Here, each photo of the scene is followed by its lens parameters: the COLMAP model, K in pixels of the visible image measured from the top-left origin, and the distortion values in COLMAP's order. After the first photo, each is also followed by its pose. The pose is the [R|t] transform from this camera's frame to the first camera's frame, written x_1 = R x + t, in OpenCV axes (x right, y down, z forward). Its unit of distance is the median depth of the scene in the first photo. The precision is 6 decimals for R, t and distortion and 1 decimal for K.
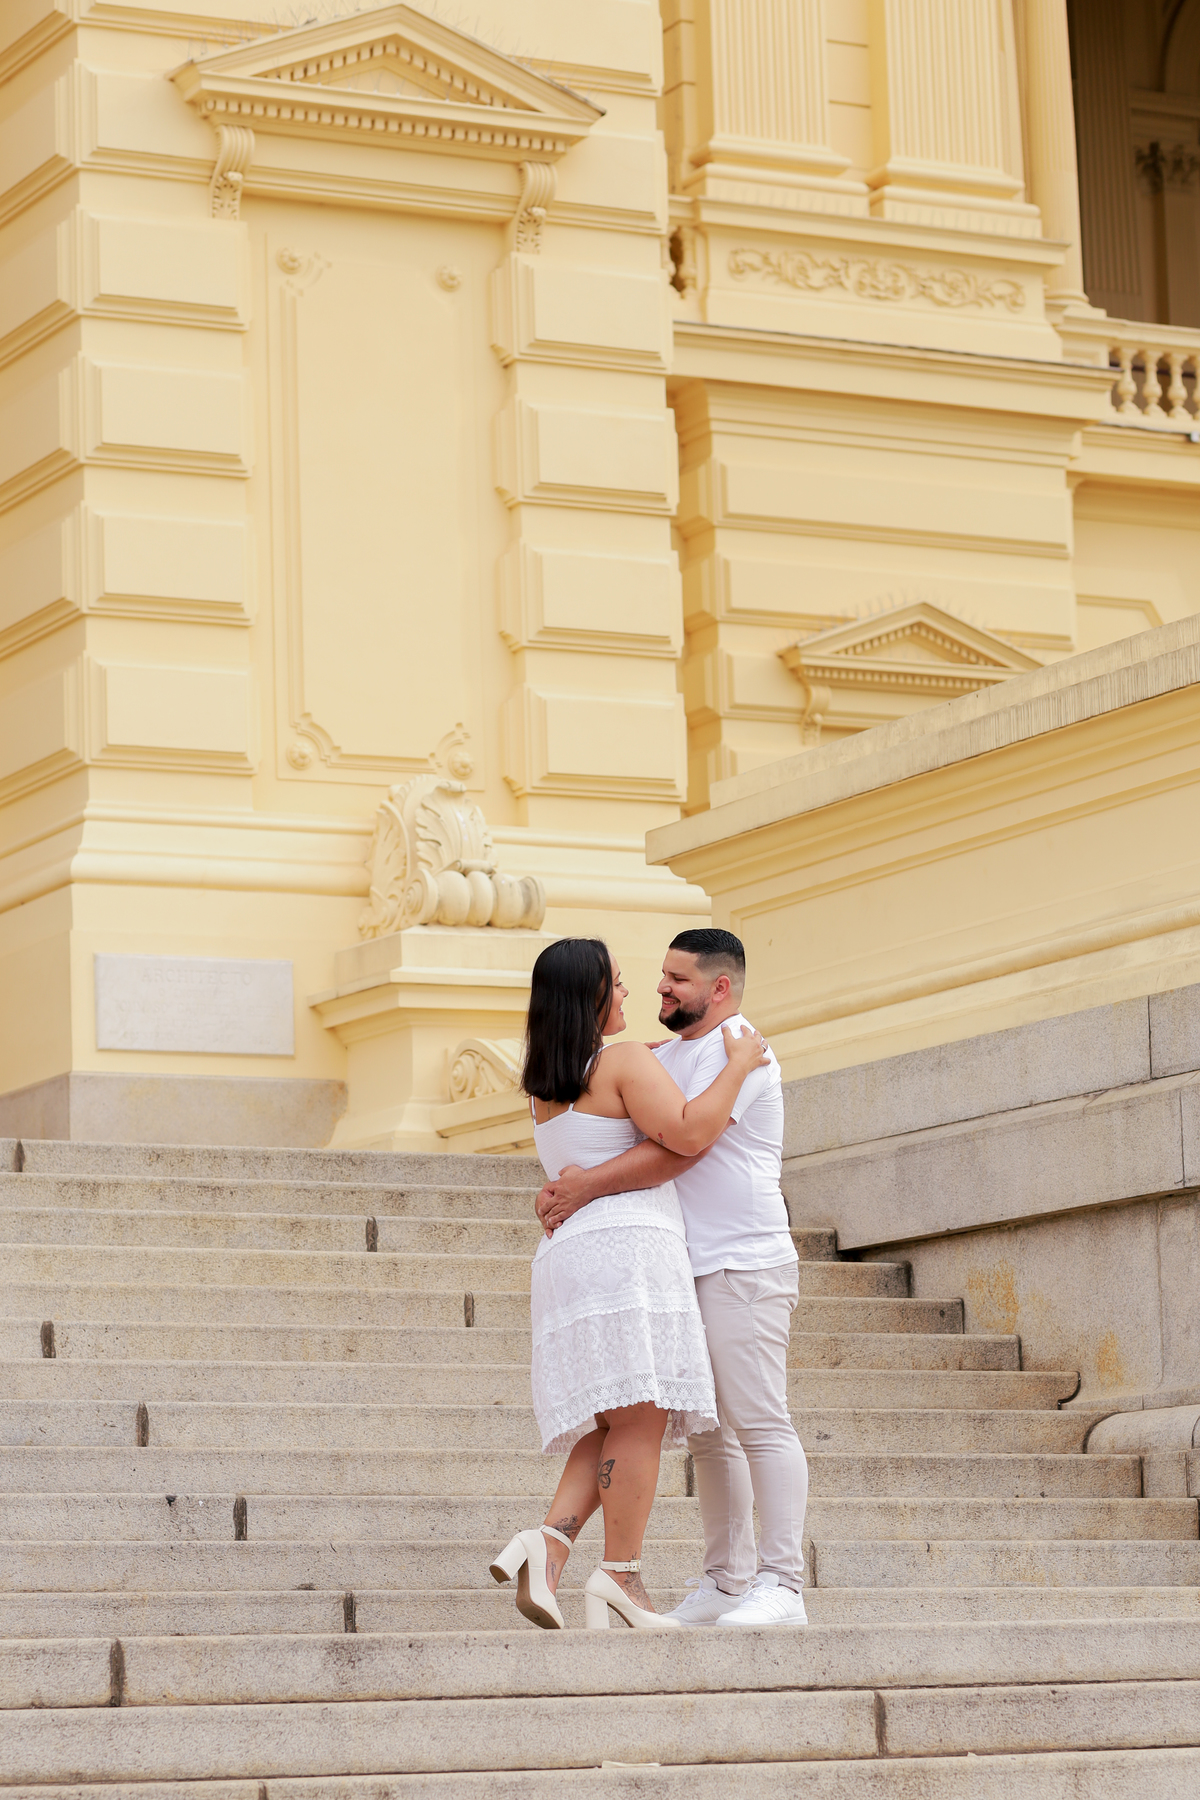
lens RADIAL K [[5297.4, 0, 601.0], [0, 5297.4, 1045.6], [0, 0, 1]] dist [-0.083272, -1.352907]
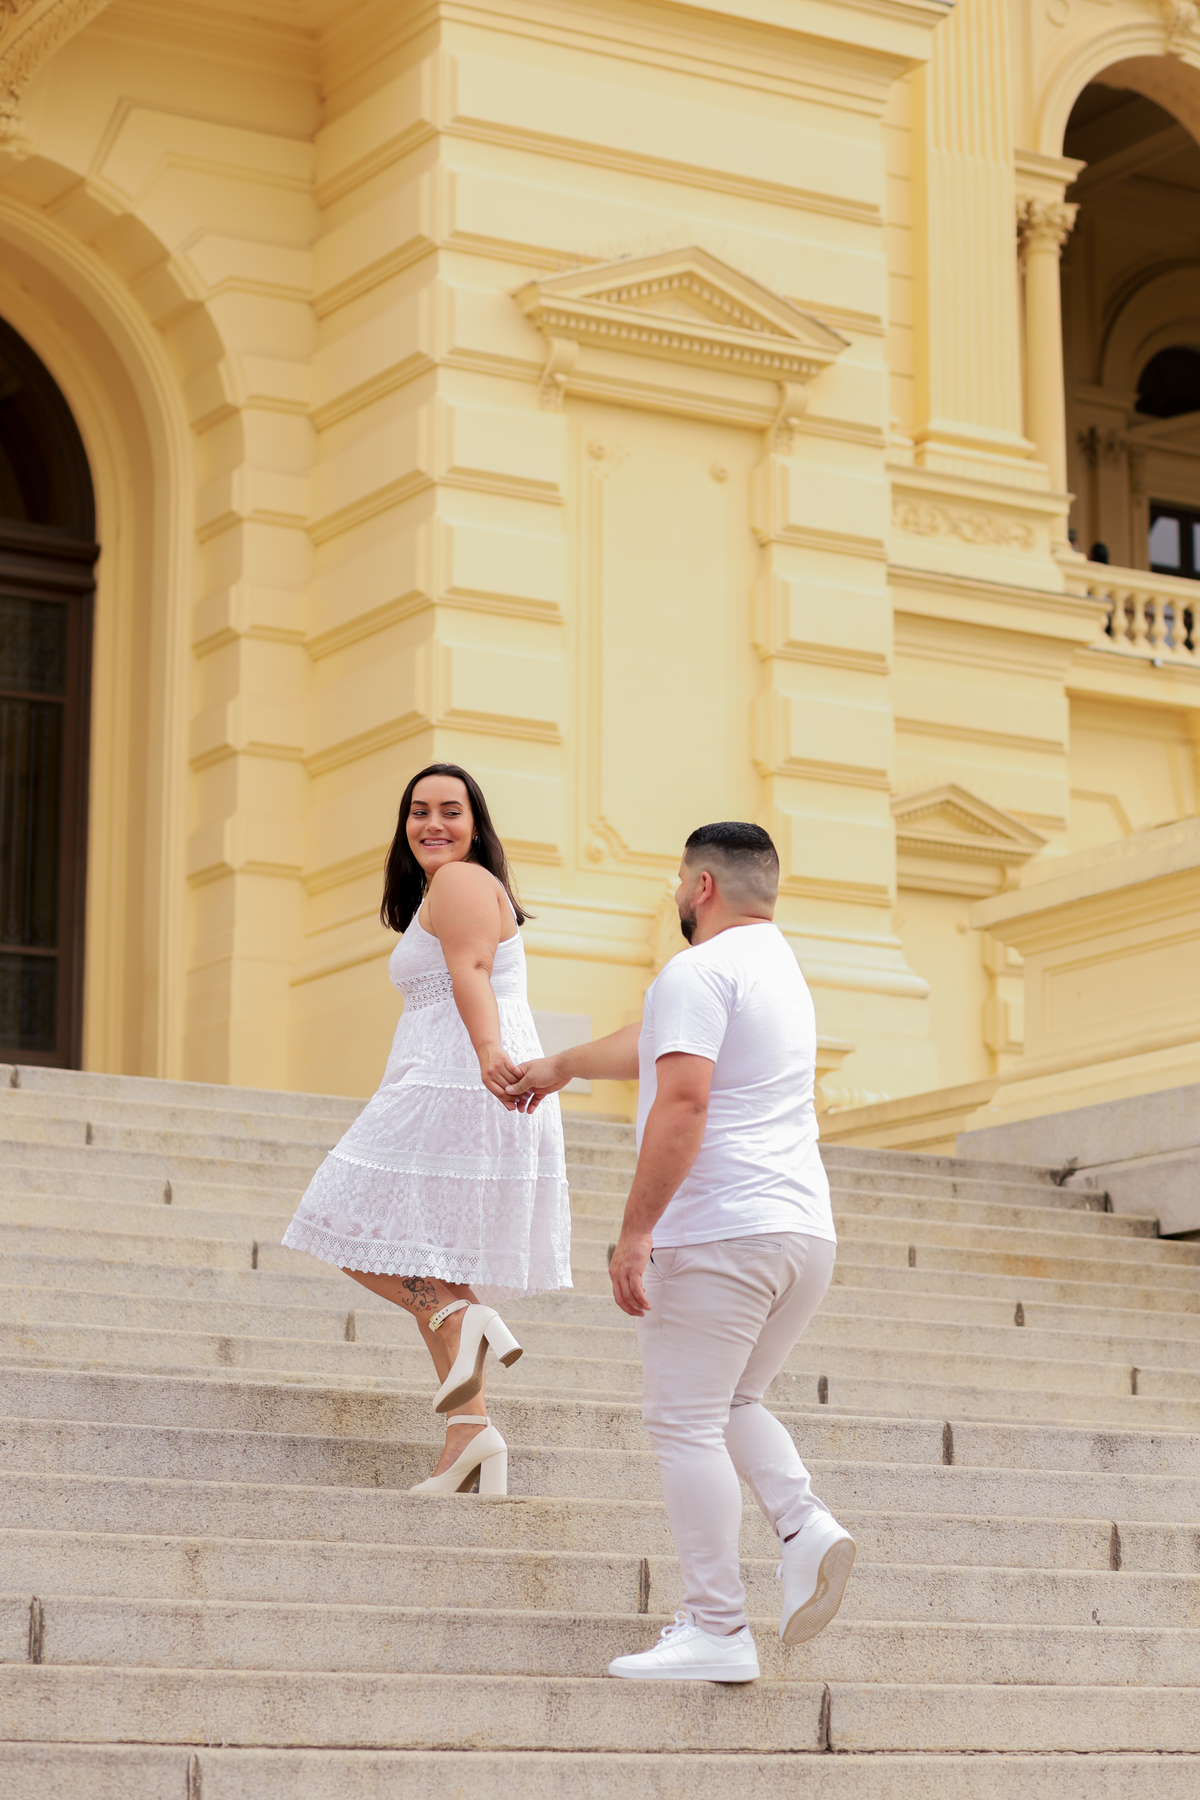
lens RADIAL K [[4520.5, 0, 600.0], [0, 4520.5, 900.0], [0, 0, 1]] dist [-0.082016, -1.126244]
pose [[0.997835, 0.043298, 0.049499, -0.107489], [-0.039676, 0.996619, -0.071947, 0.031610], [-0.052447, 0.069827, 0.996179, -0.038094]]
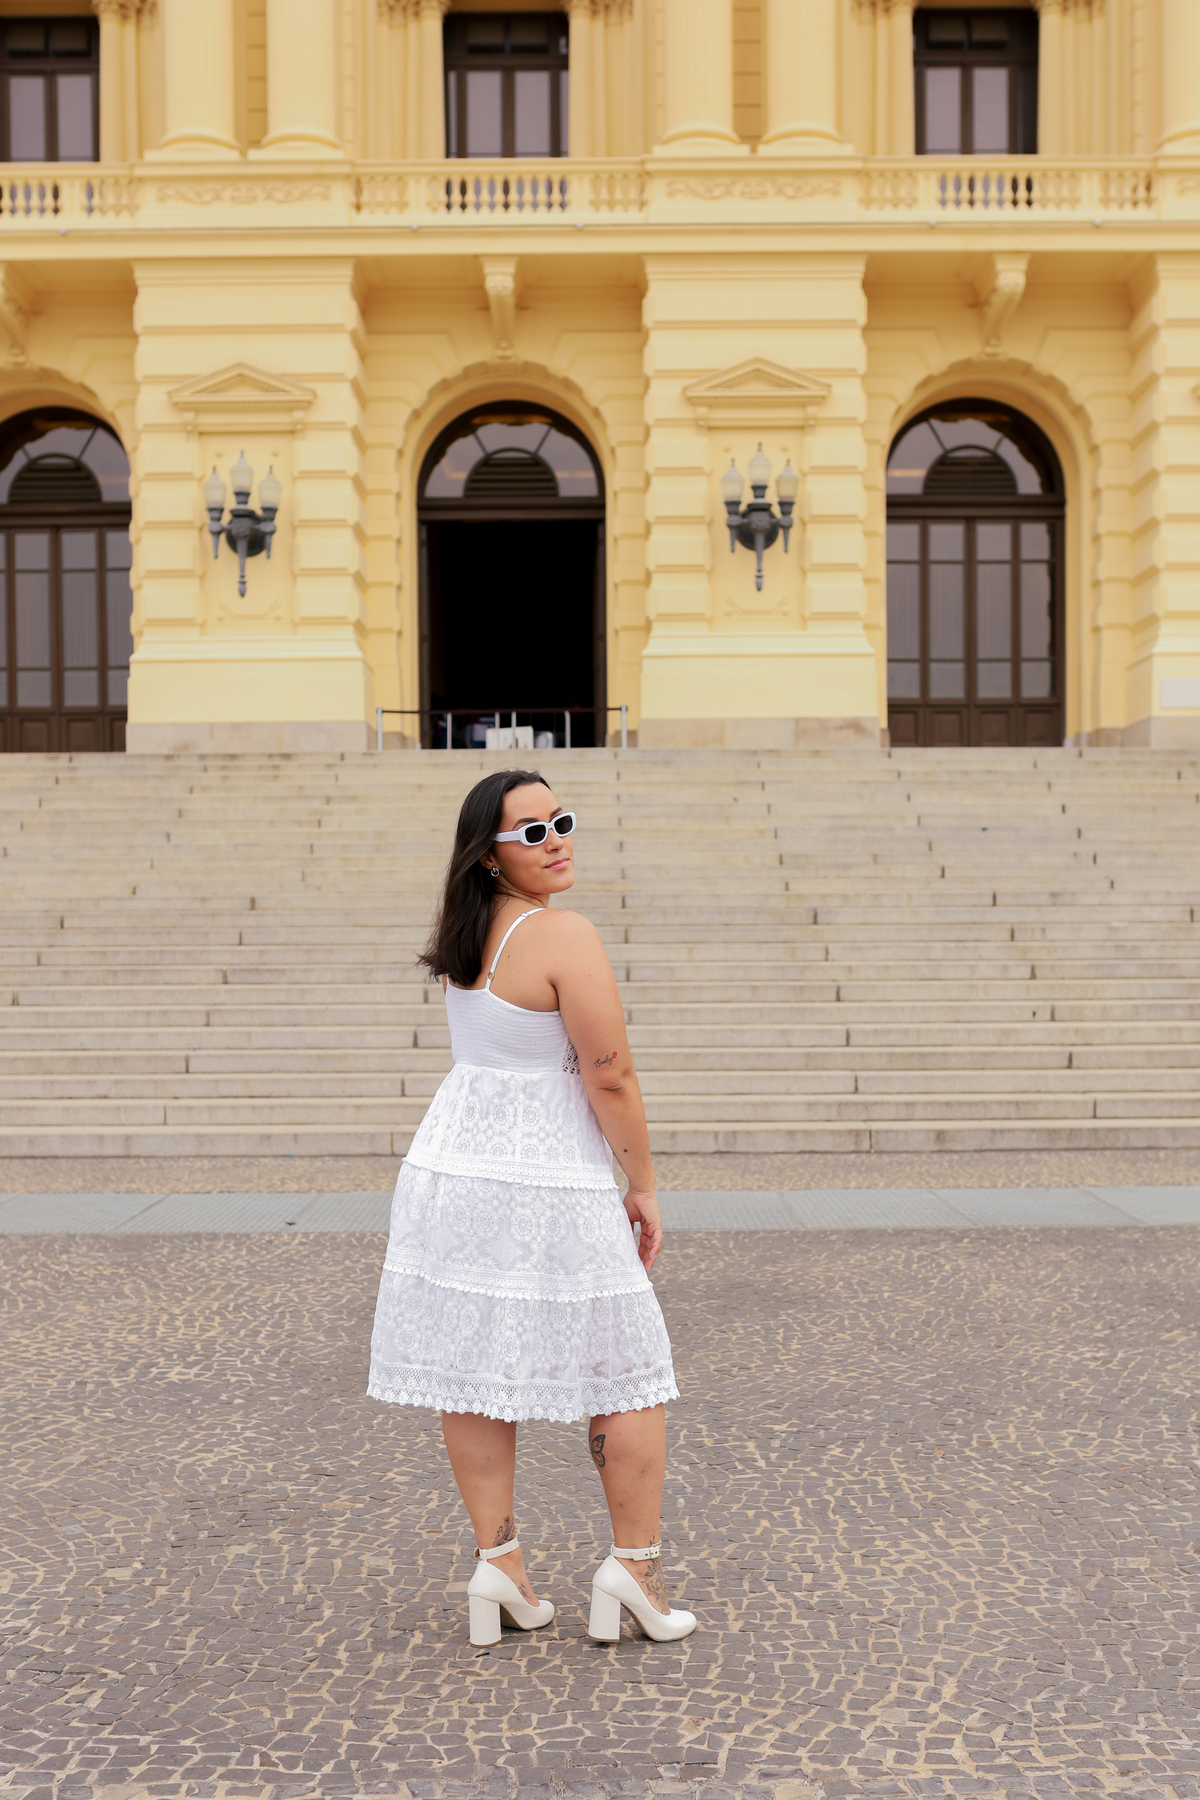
lens RADIAL K [[2025.5, 0, 629.5], [0, 2025.5, 980.4], [0, 0, 1]] dist [-0.006315, 0.033015]
pose [[0.892257, 0.034363, -0.450219, 0.172165], [0.037925, 0.987873, 0.150560, -0.032314], [0.449933, -0.151413, 0.880133, -0.252984]]
